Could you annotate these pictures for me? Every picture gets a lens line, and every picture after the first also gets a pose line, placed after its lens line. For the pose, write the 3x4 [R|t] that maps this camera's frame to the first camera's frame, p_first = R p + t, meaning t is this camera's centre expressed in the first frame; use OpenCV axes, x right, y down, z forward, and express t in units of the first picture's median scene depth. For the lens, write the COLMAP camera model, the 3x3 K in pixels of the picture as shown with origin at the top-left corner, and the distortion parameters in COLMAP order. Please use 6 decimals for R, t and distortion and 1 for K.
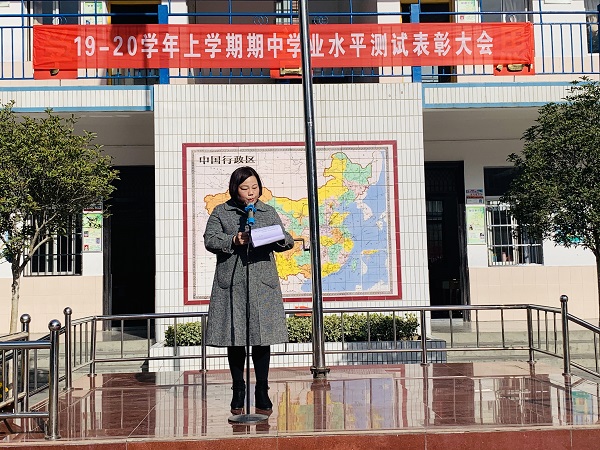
lens RADIAL K [[787.5, 0, 300.0], [0, 787.5, 225.0], [0, 0, 1]] dist [0.142579, -0.459762]
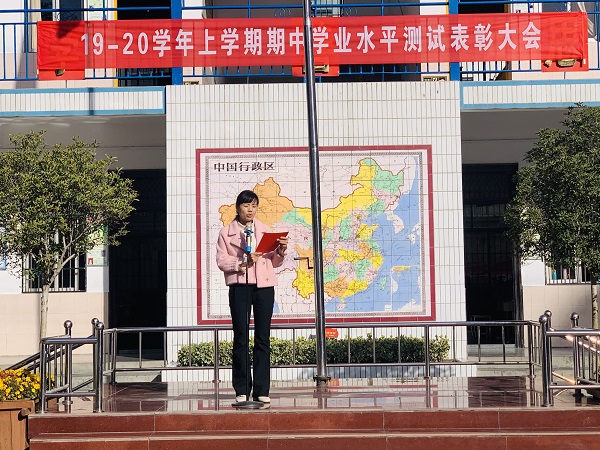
lens RADIAL K [[1149.1, 0, 300.0], [0, 1149.1, 225.0], [0, 0, 1]] dist [0.006451, 0.271307]
pose [[0.997770, 0.002842, -0.066683, 0.060139], [-0.002685, 0.999993, 0.002436, -0.018209], [0.066690, -0.002252, 0.997771, -0.319188]]
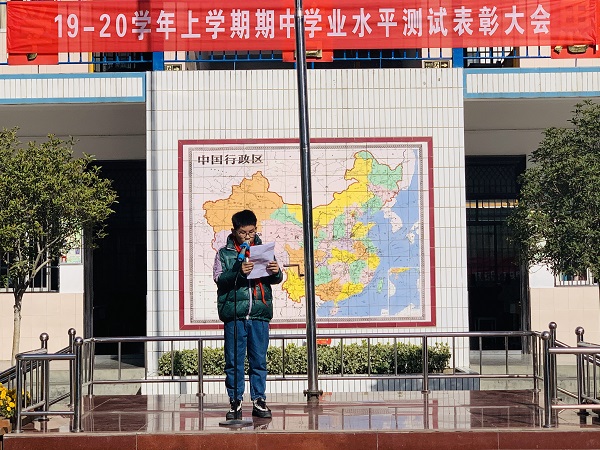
lens RADIAL K [[1266.0, 0, 300.0], [0, 1266.0, 225.0], [0, 0, 1]] dist [-0.026394, 0.464575]
pose [[0.998243, 0.007313, -0.058801, 0.061750], [-0.006429, 0.999864, 0.015210, -0.033024], [0.058904, -0.014805, 0.998154, -0.347561]]
